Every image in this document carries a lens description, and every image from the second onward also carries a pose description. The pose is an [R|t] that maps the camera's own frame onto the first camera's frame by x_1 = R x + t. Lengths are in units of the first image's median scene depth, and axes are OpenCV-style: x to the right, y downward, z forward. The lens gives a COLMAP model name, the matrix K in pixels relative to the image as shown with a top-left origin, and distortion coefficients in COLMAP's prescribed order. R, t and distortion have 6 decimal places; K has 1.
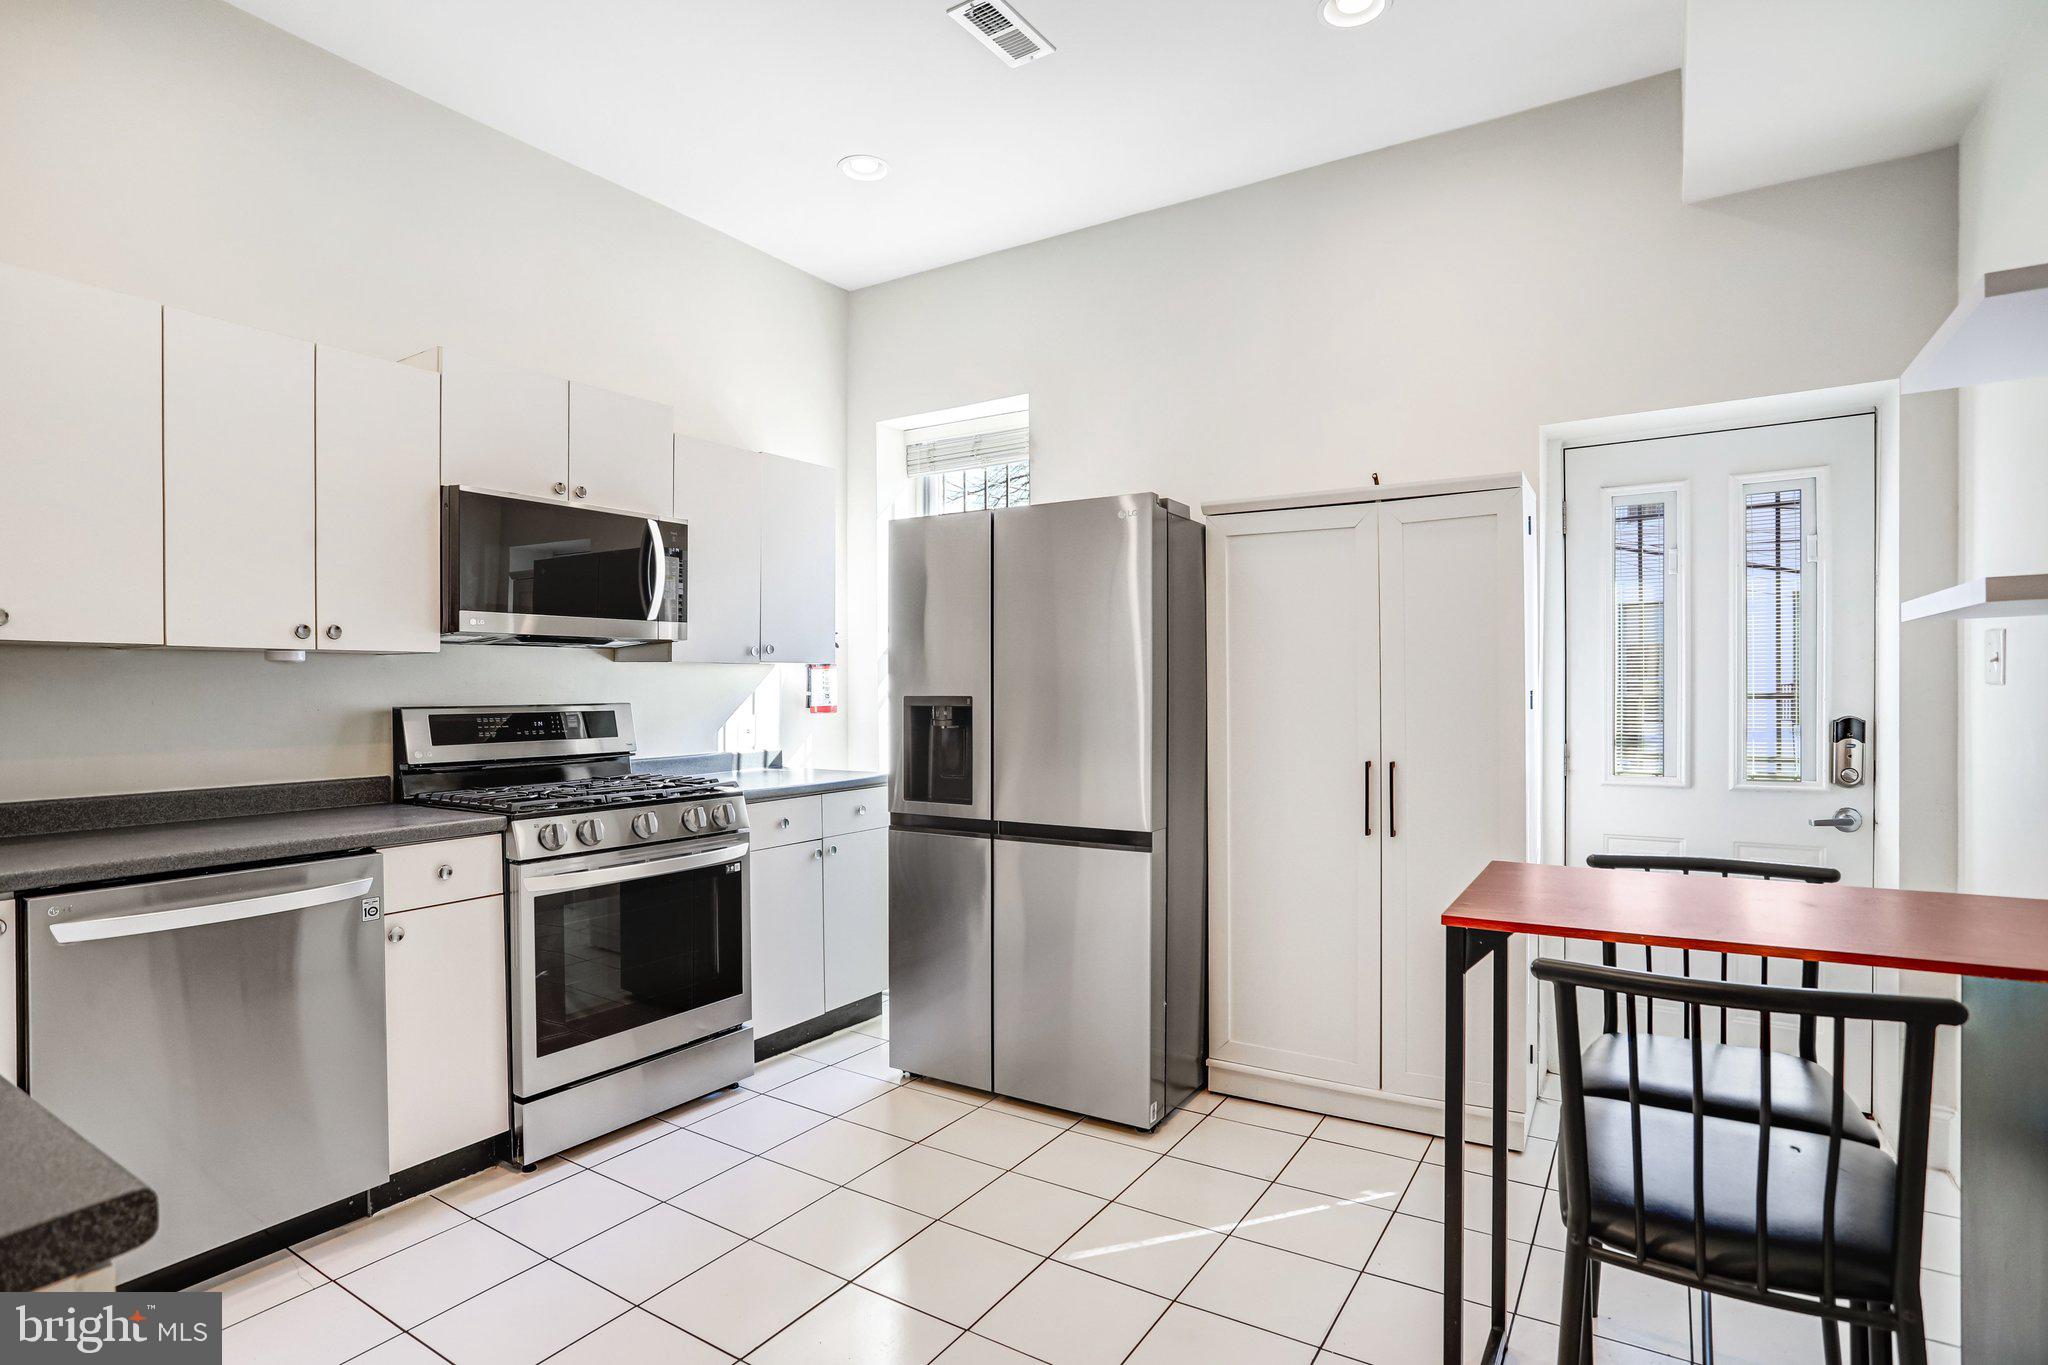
lens RADIAL K [[1059.5, 0, 1032.9], [0, 1059.5, 695.5], [0, 0, 1]] dist [-0.021796, 0.003707]
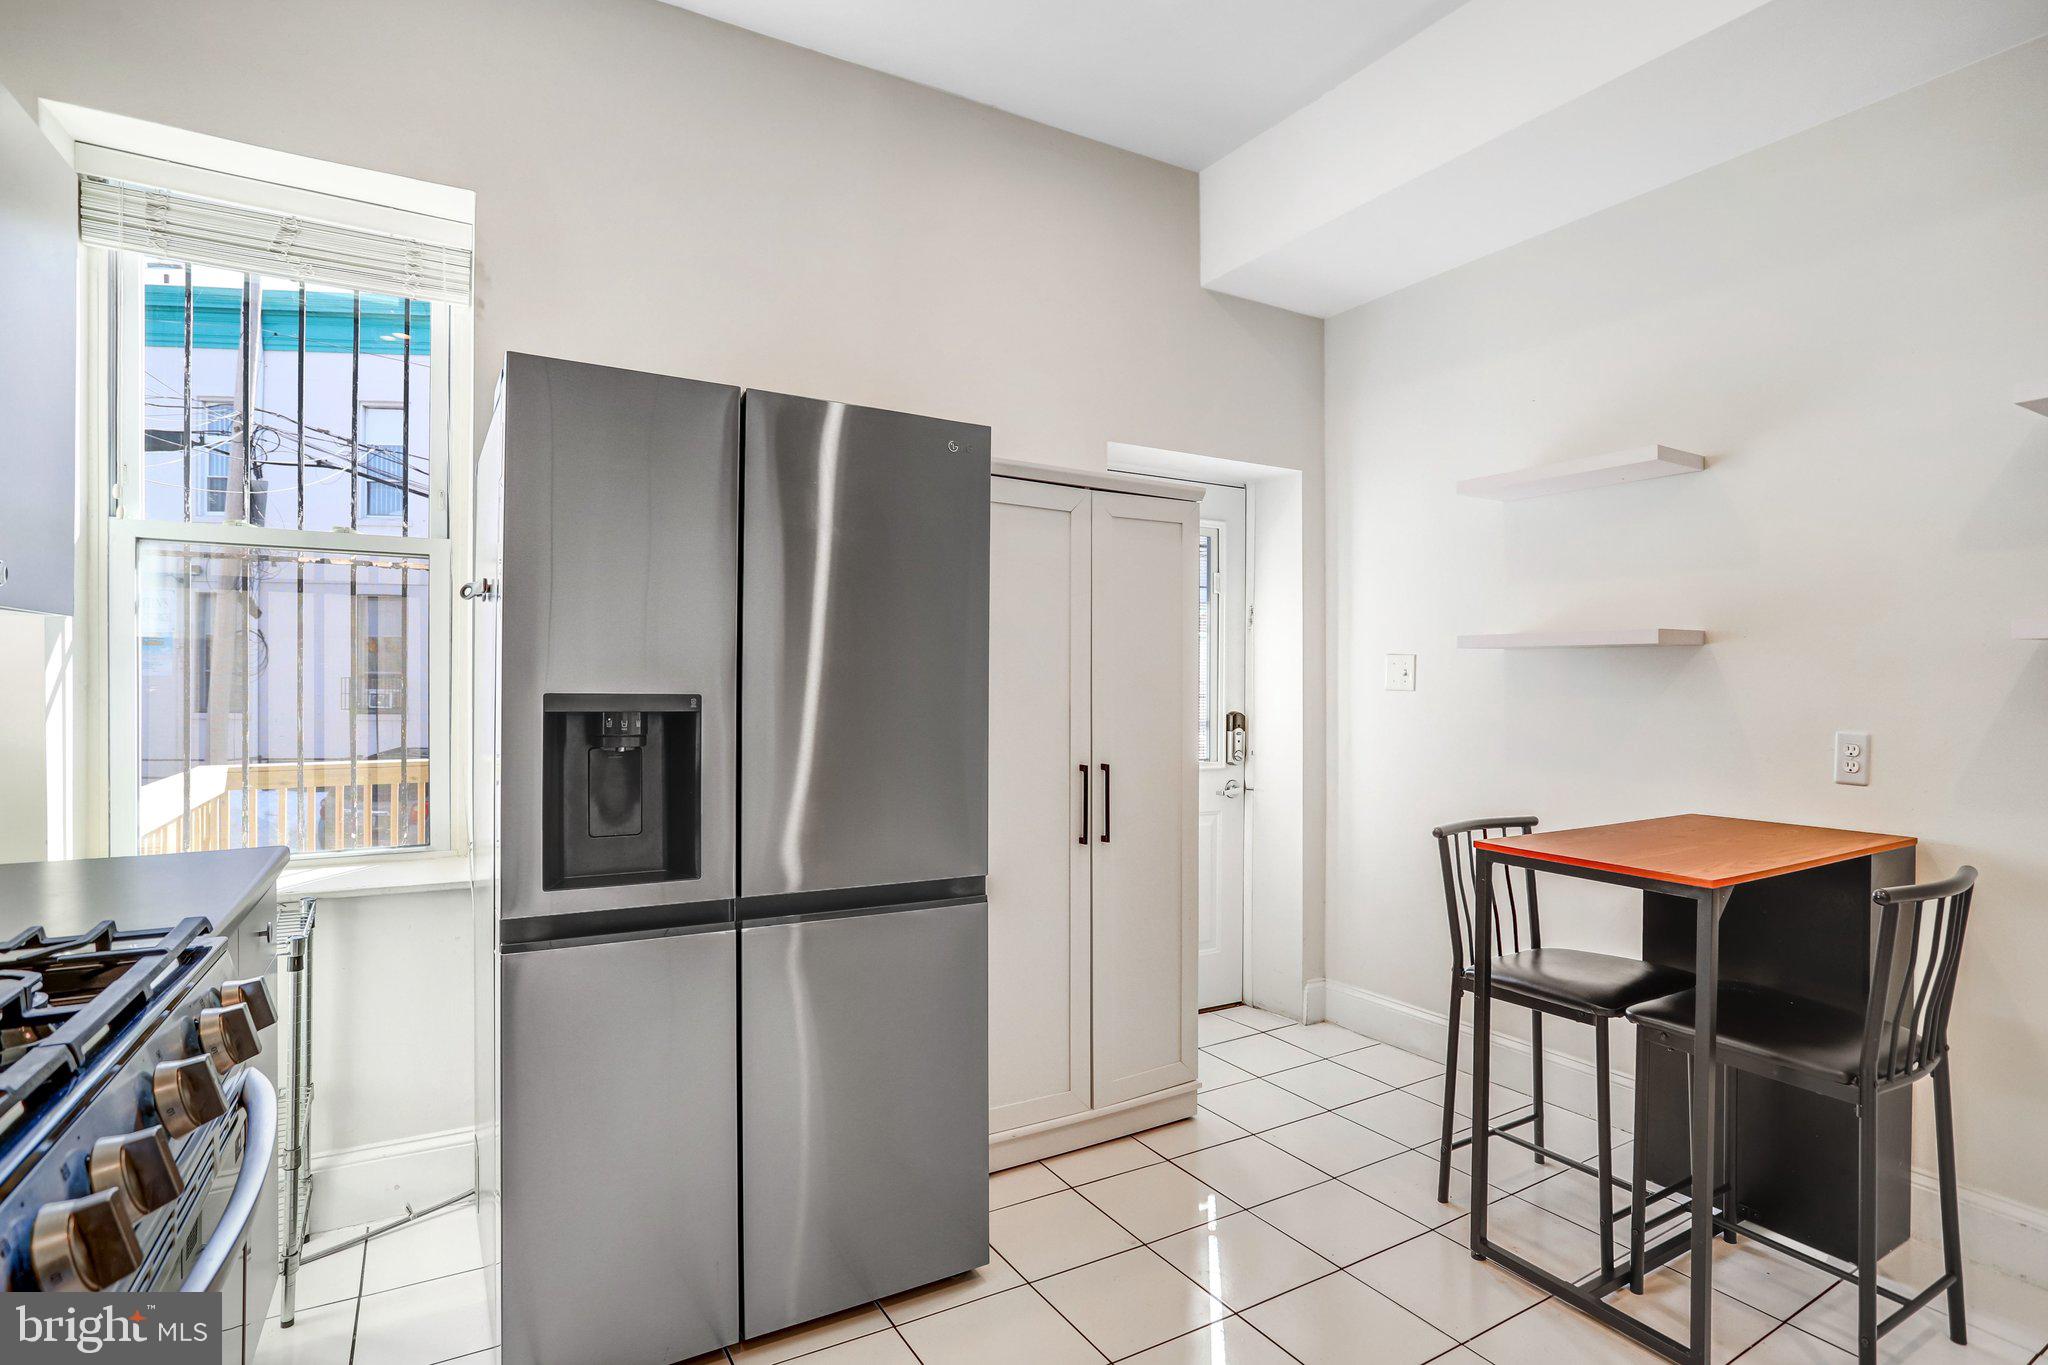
lens RADIAL K [[1059.5, 0, 1026.3], [0, 1059.5, 698.5], [0, 0, 1]] dist [-0.021796, 0.003707]
pose [[0.452612, -0.000761, 0.891707, -0.514883], [-0.003772, 0.999989, 0.002768, 0.000629], [-0.891699, -0.004617, 0.452604, 0.586402]]
